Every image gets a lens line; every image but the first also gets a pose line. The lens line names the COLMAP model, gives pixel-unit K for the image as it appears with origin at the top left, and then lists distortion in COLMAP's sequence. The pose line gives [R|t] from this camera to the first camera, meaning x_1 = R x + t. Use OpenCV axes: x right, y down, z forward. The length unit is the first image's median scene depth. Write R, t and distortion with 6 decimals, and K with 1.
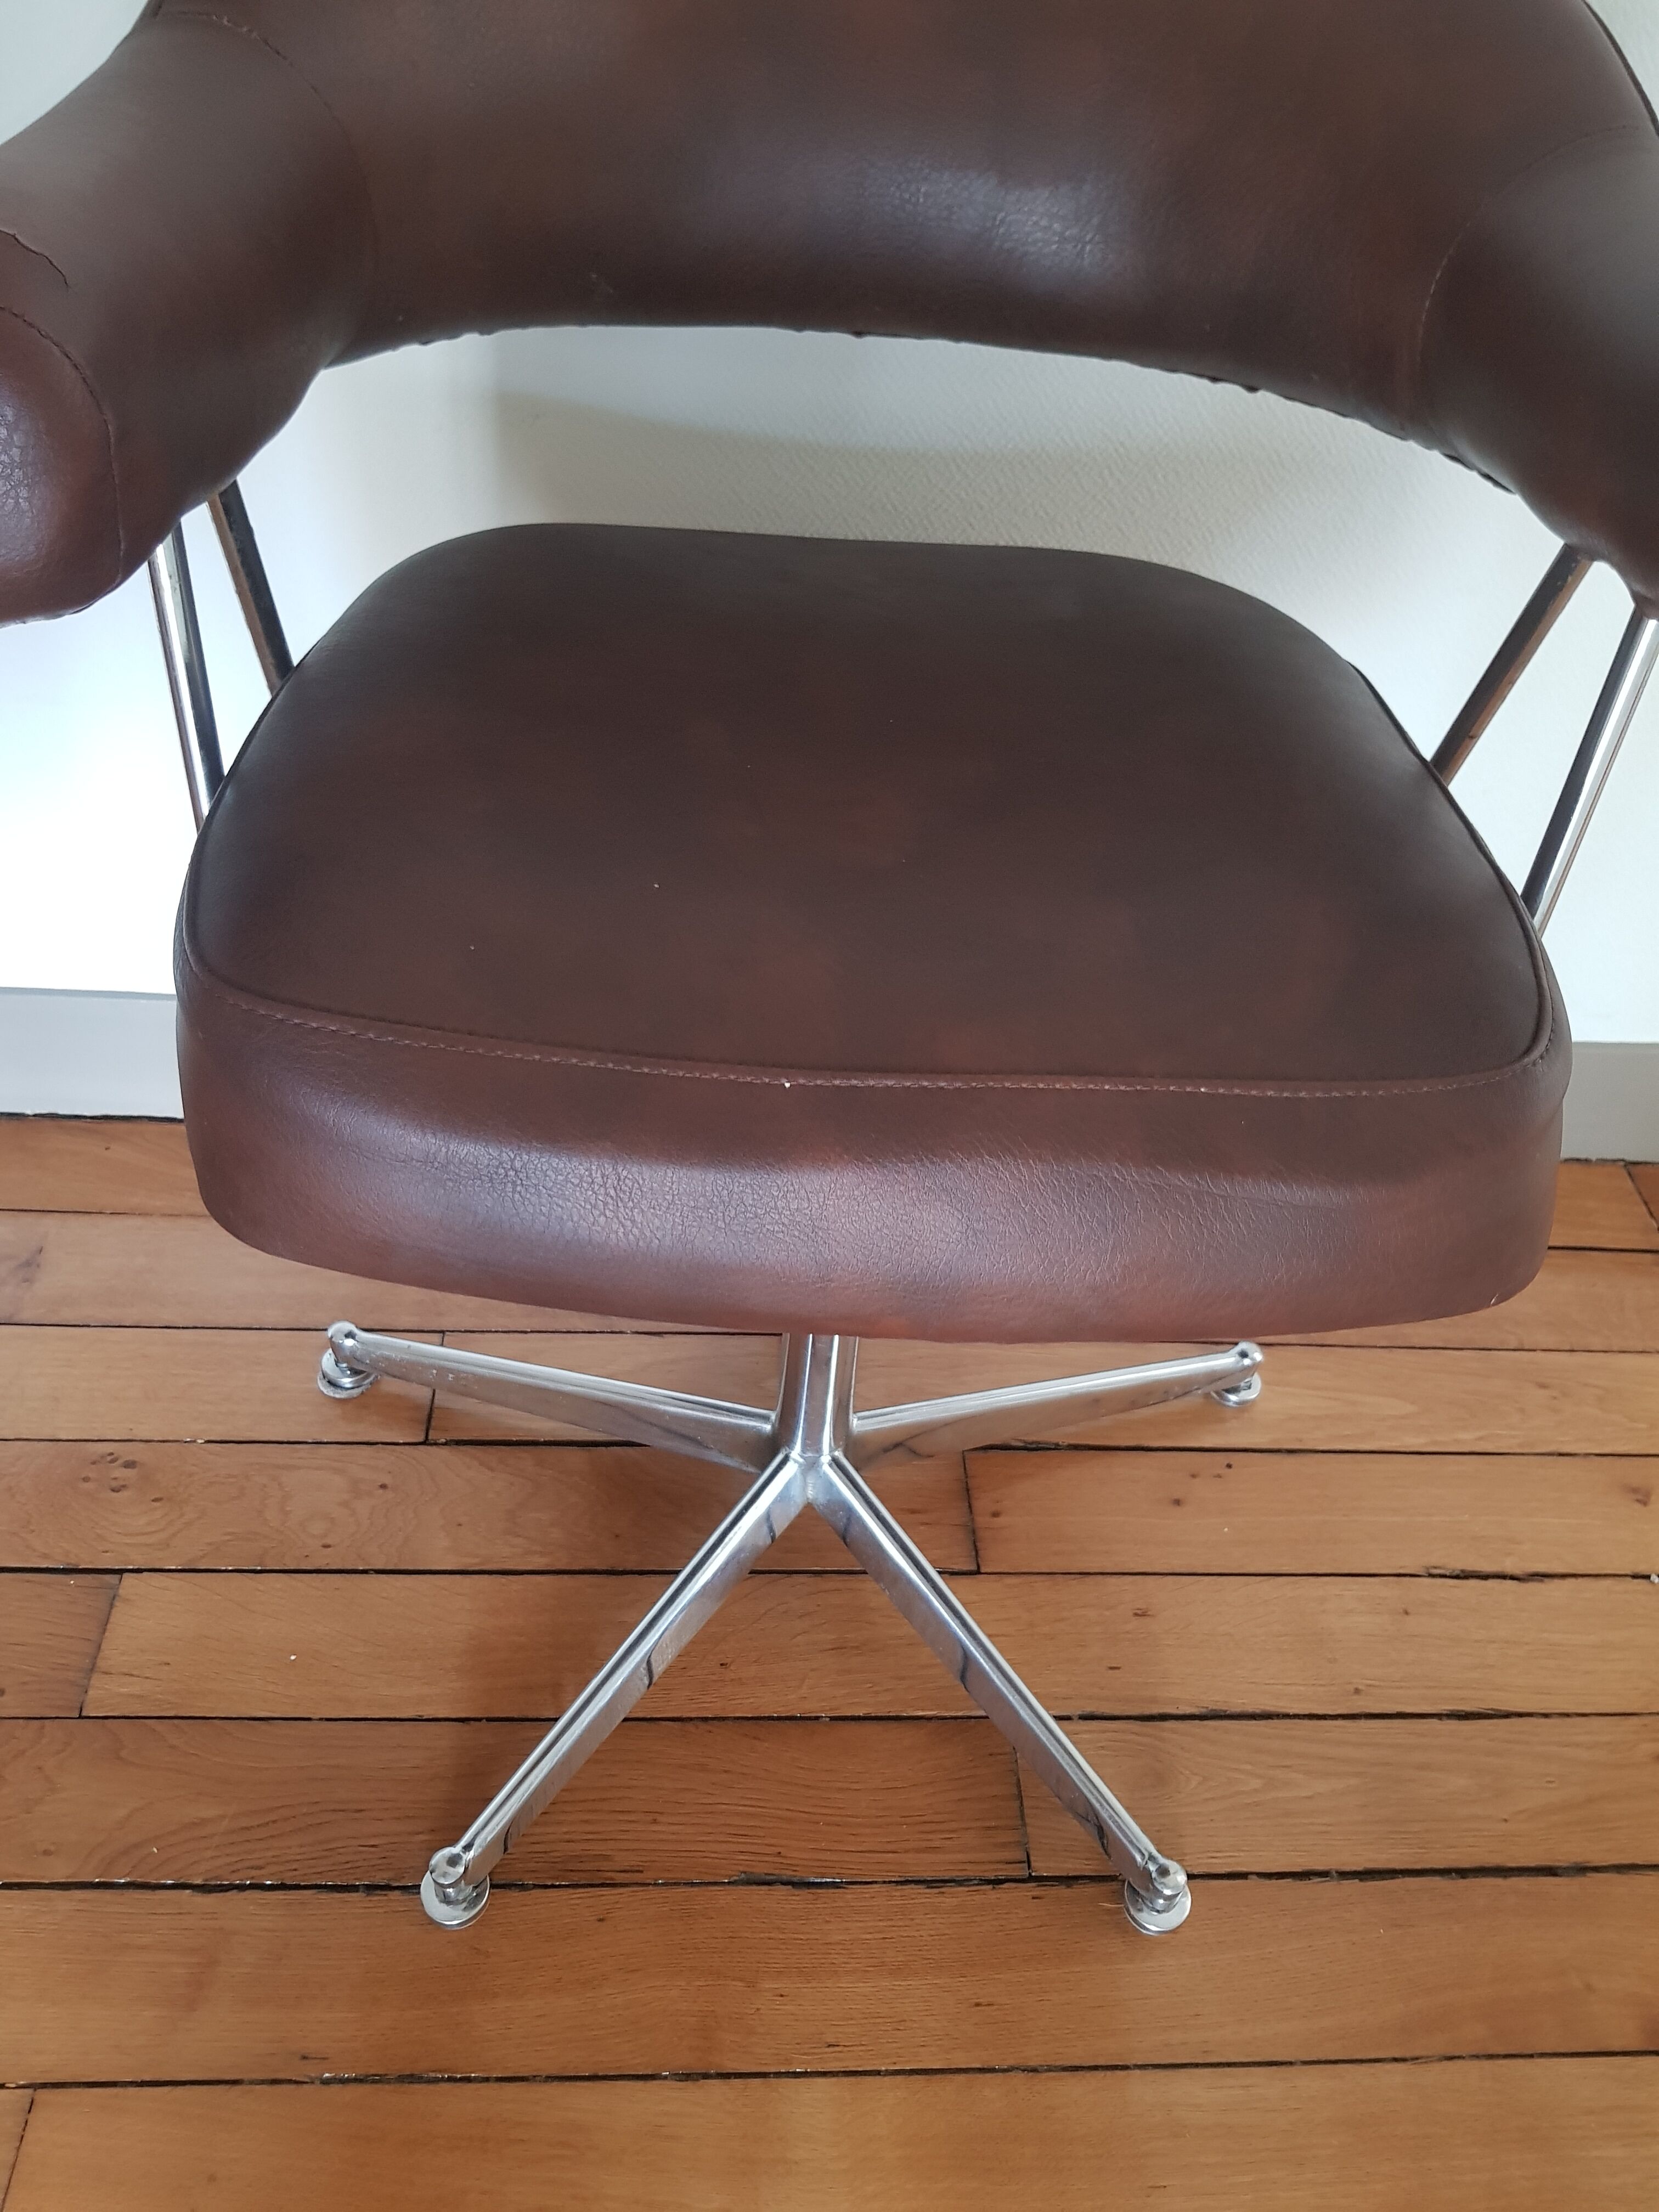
lens RADIAL K [[1707.4, 0, 820.6], [0, 1707.4, 1102.9], [0, 0, 1]] dist [0.065149, -0.126617]
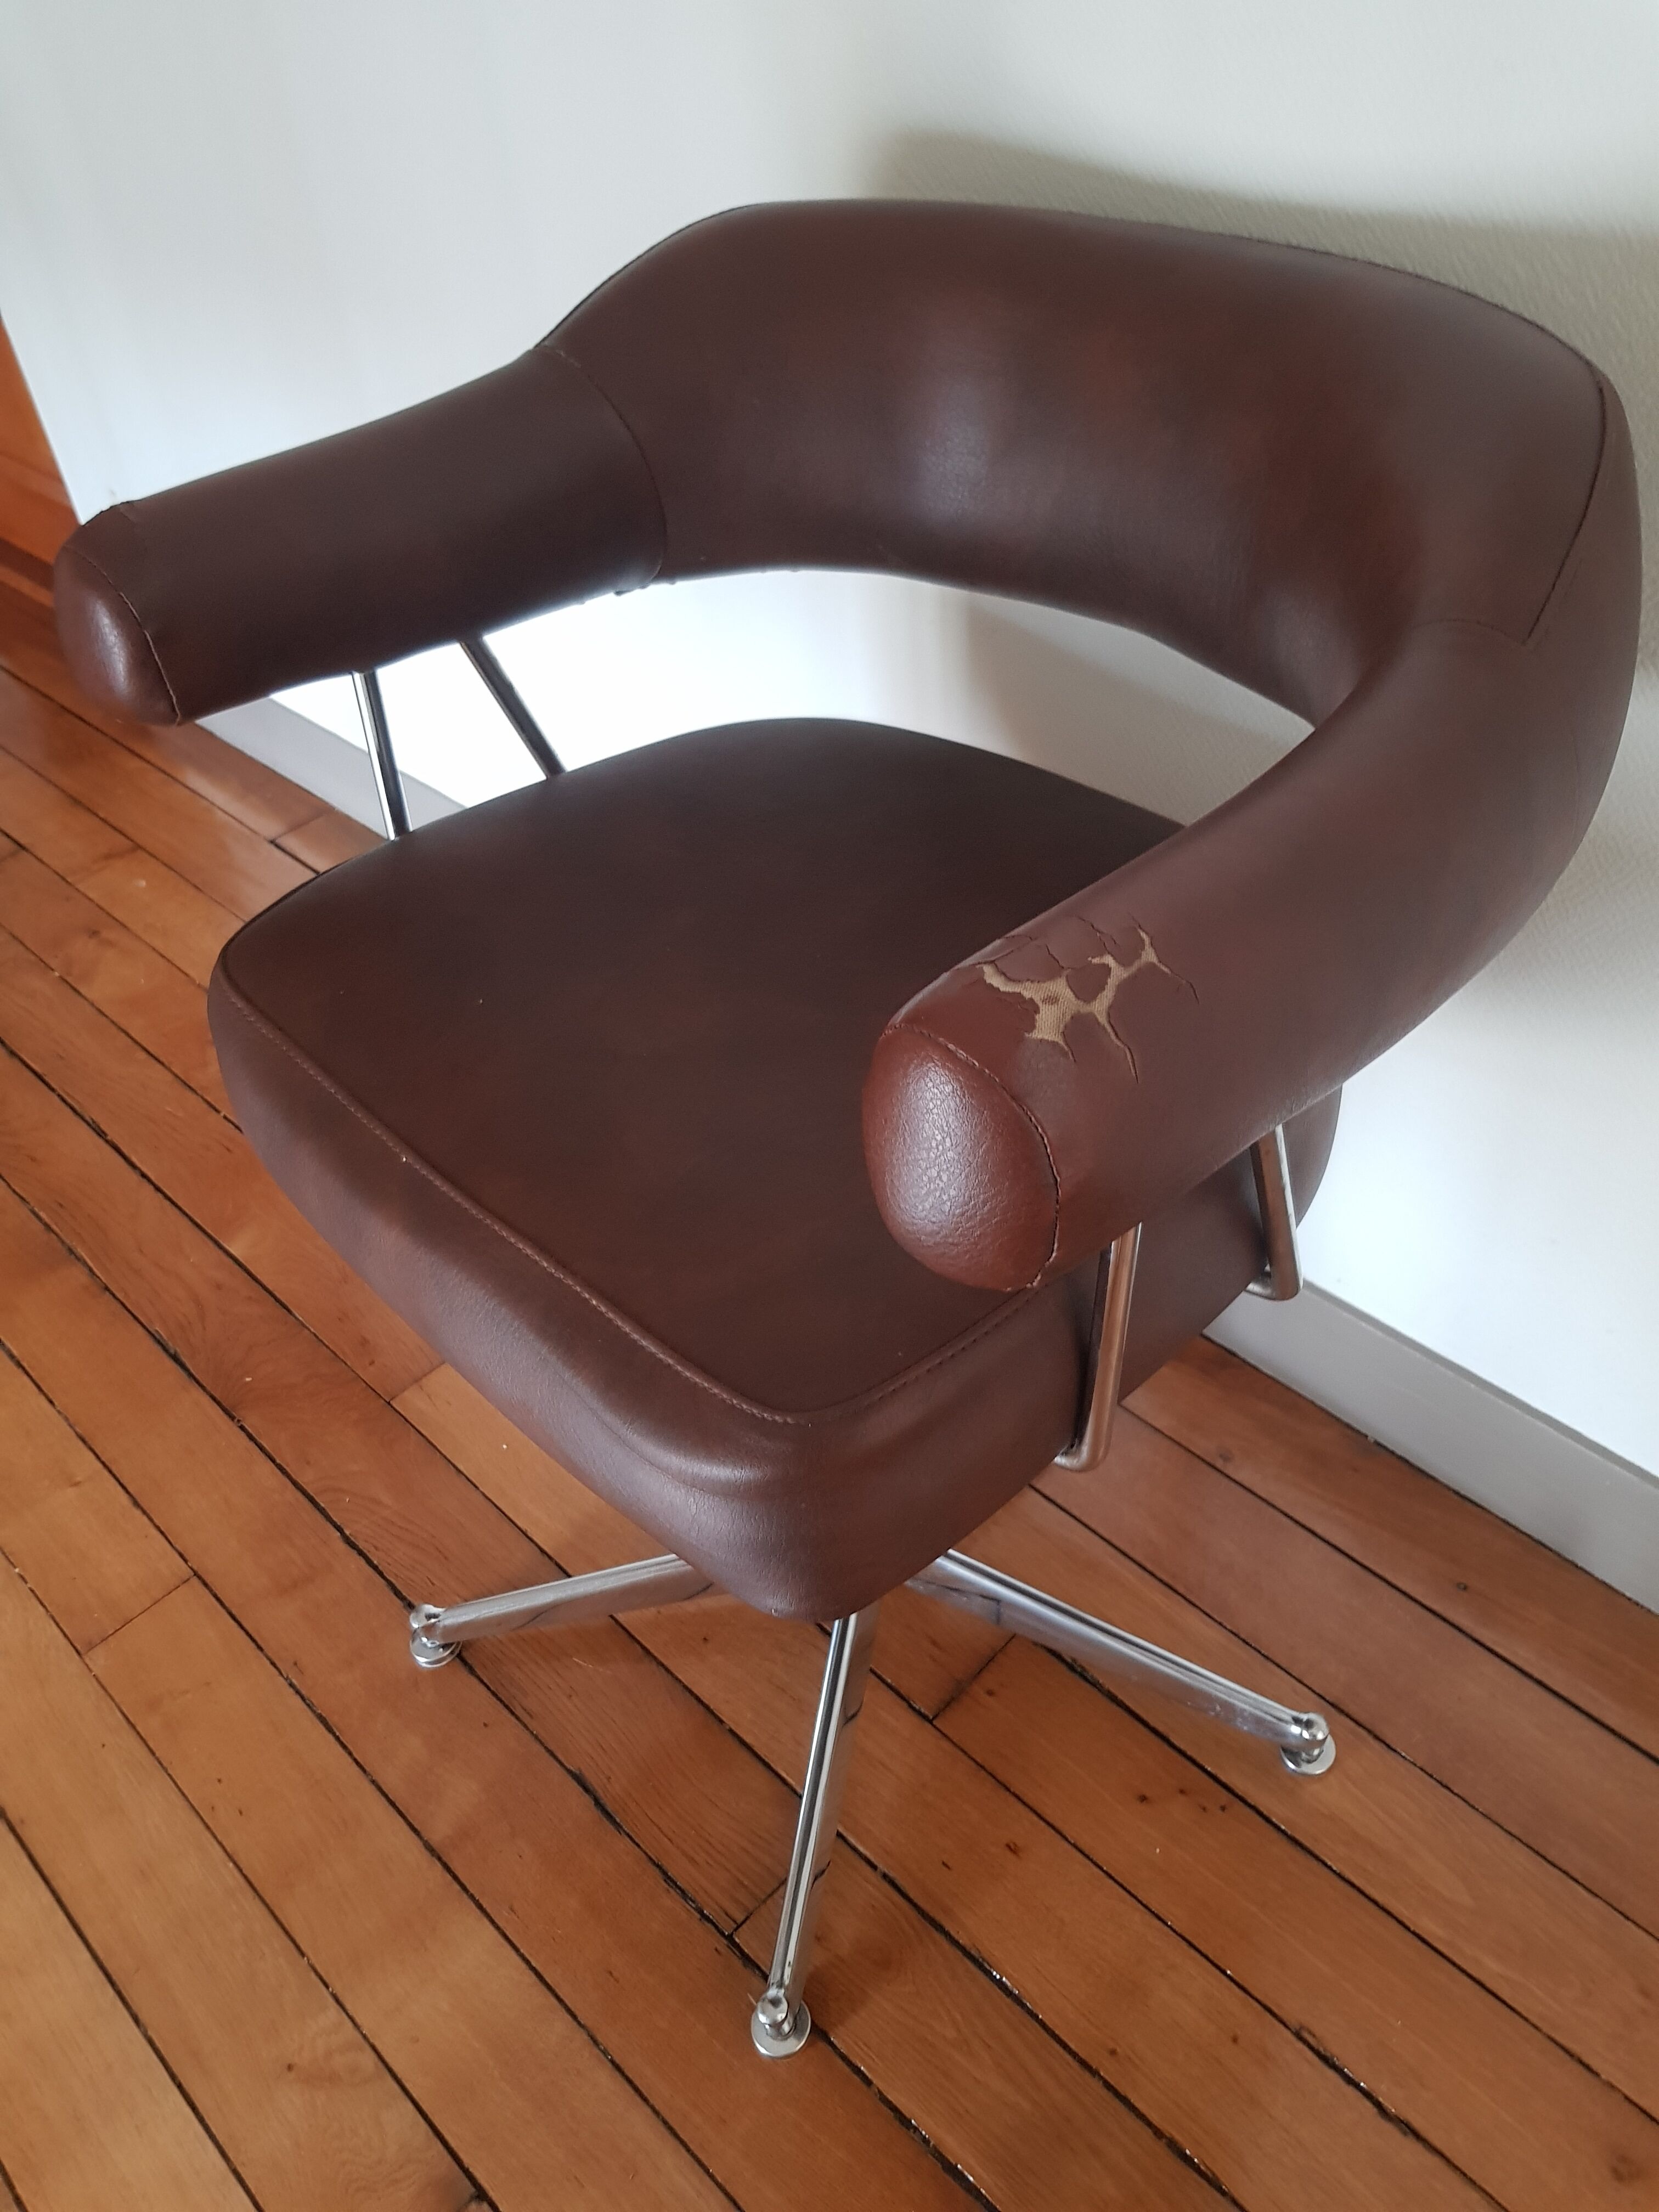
lens RADIAL K [[1706.7, 0, 841.2], [0, 1706.7, 1114.2], [0, 0, 1]] dist [0.039792, -0.073438]
pose [[0.667539, 0.392570, -0.632677, 0.631202], [-0.393872, 0.907273, 0.147379, -0.226595], [0.631868, 0.150813, 0.760262, 0.090181]]
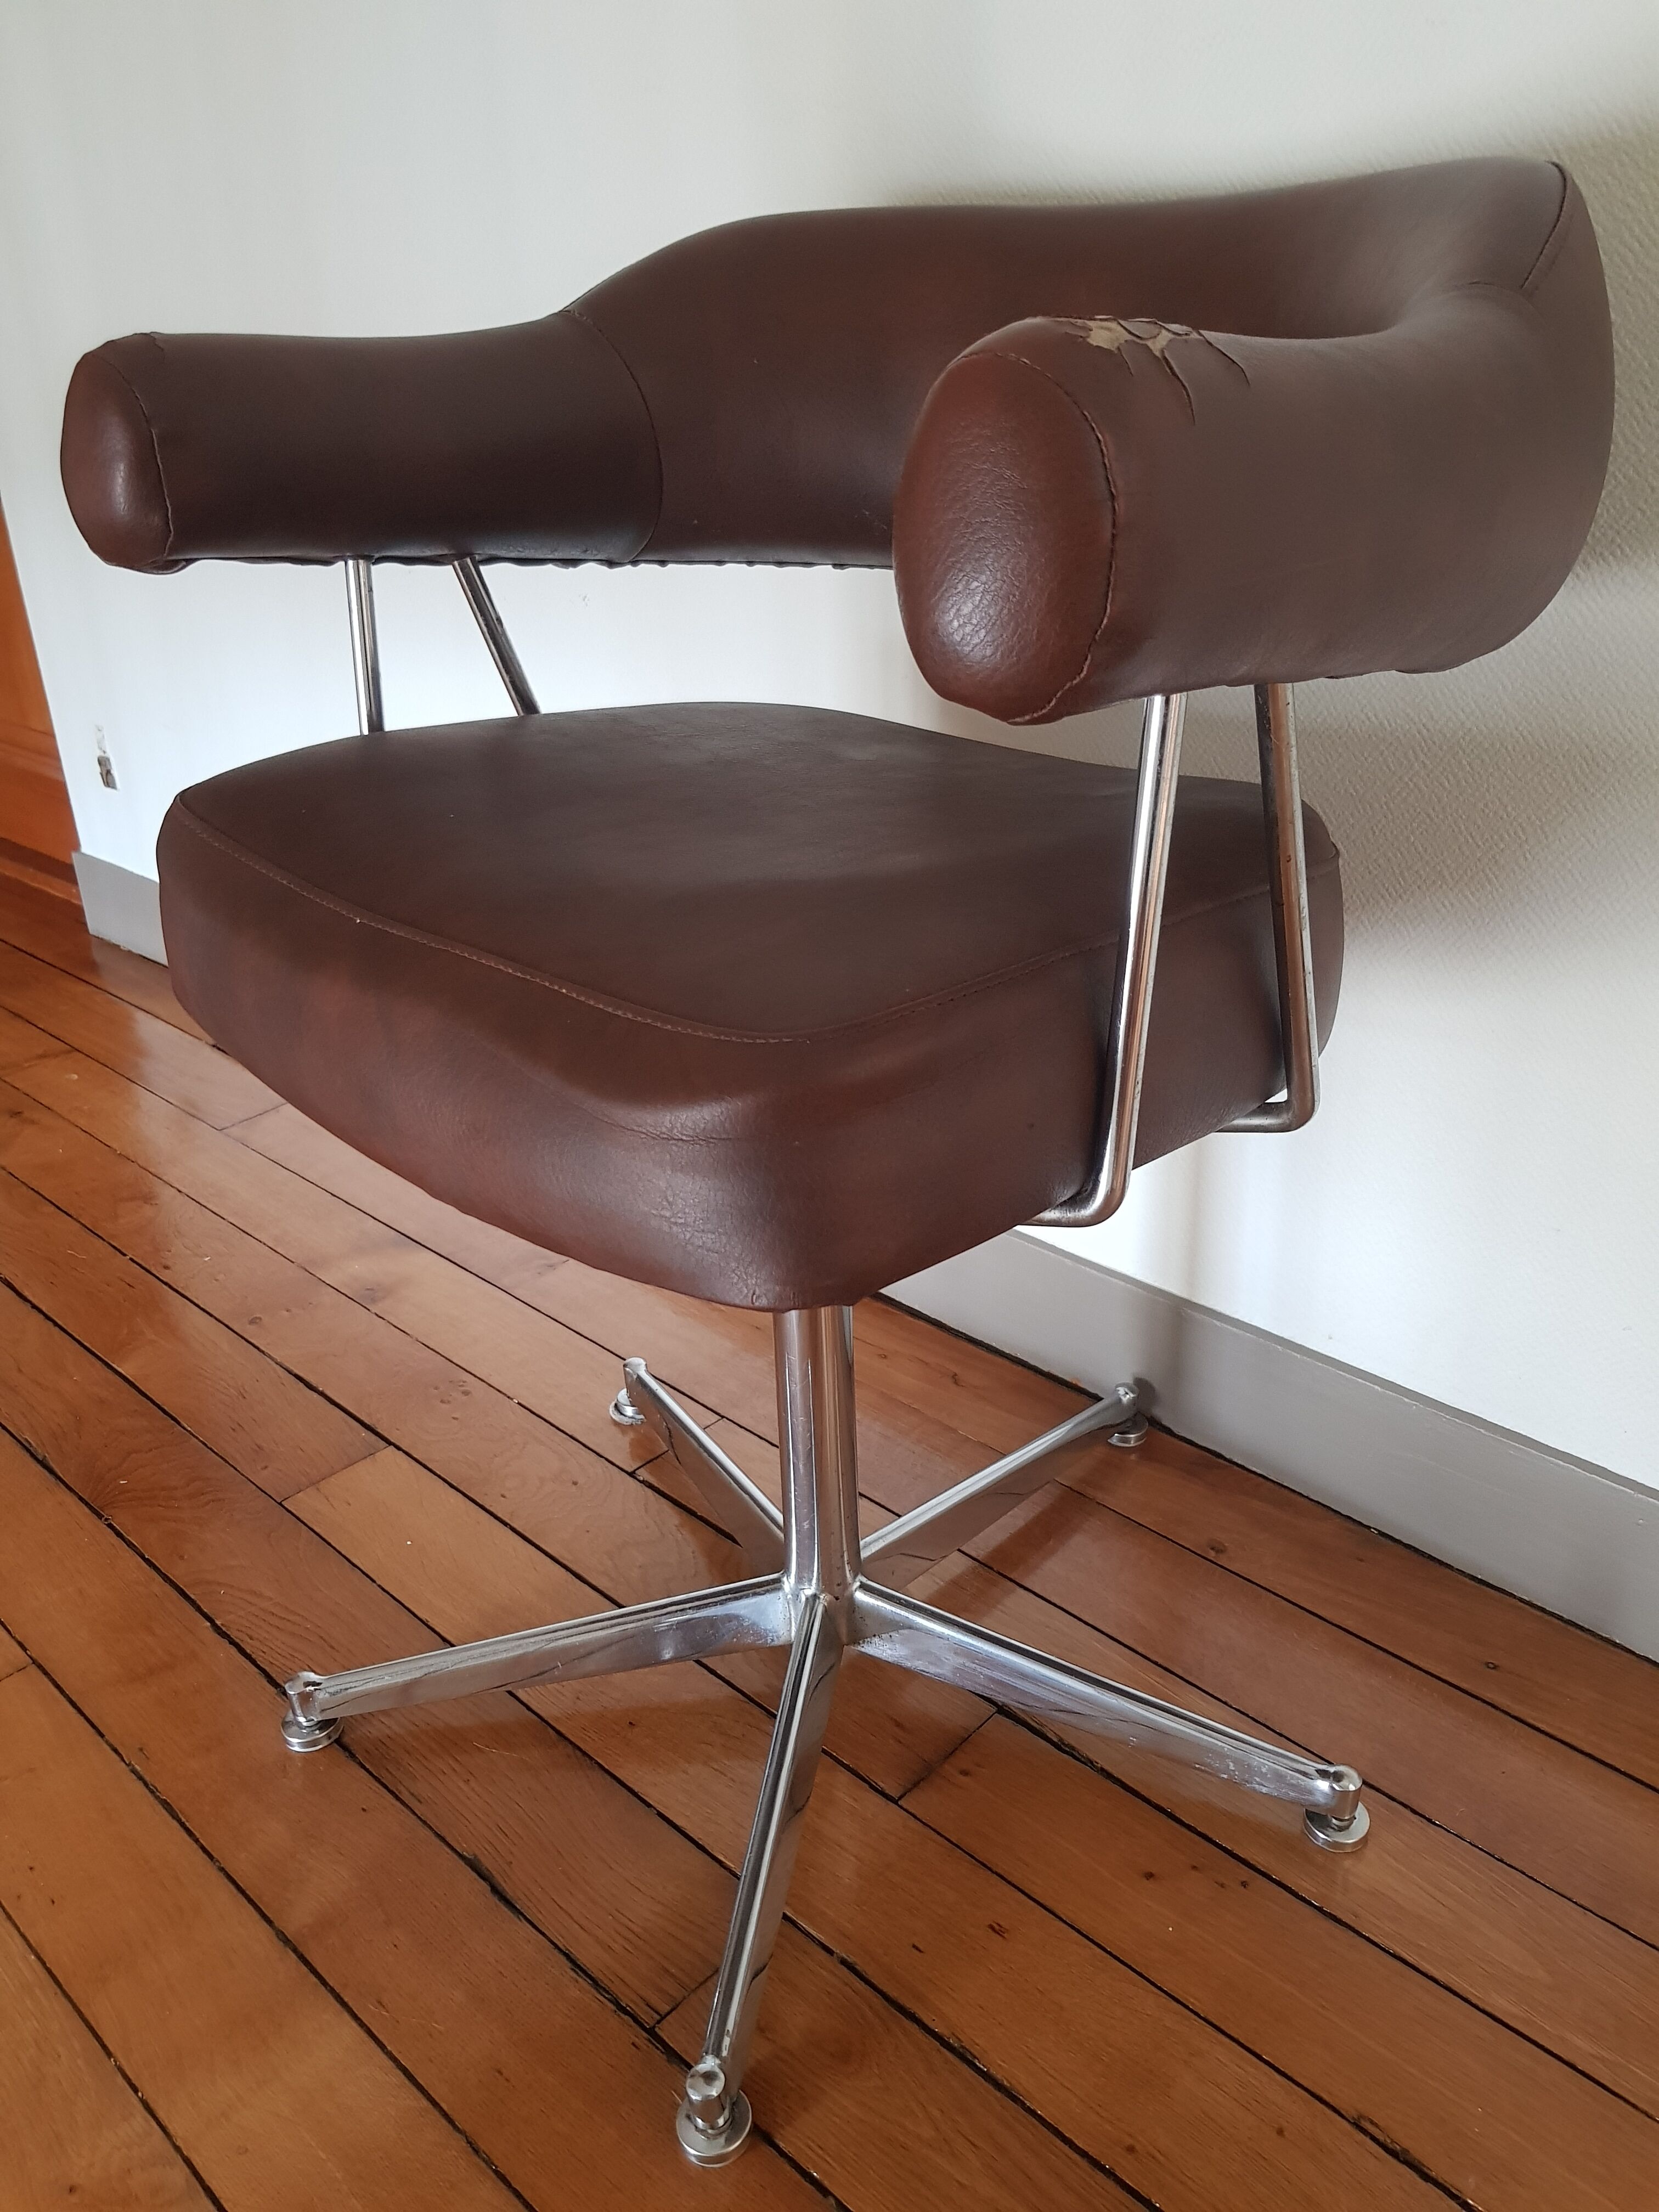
lens RADIAL K [[1703.7, 0, 853.5], [0, 1703.7, 1101.7], [0, 0, 1]] dist [-0.000615, -0.010149]
pose [[0.695539, 0.213400, -0.686065, 0.667552], [-0.414980, 0.898818, -0.141134, 0.080259], [0.586529, 0.382867, 0.713720, 0.205882]]
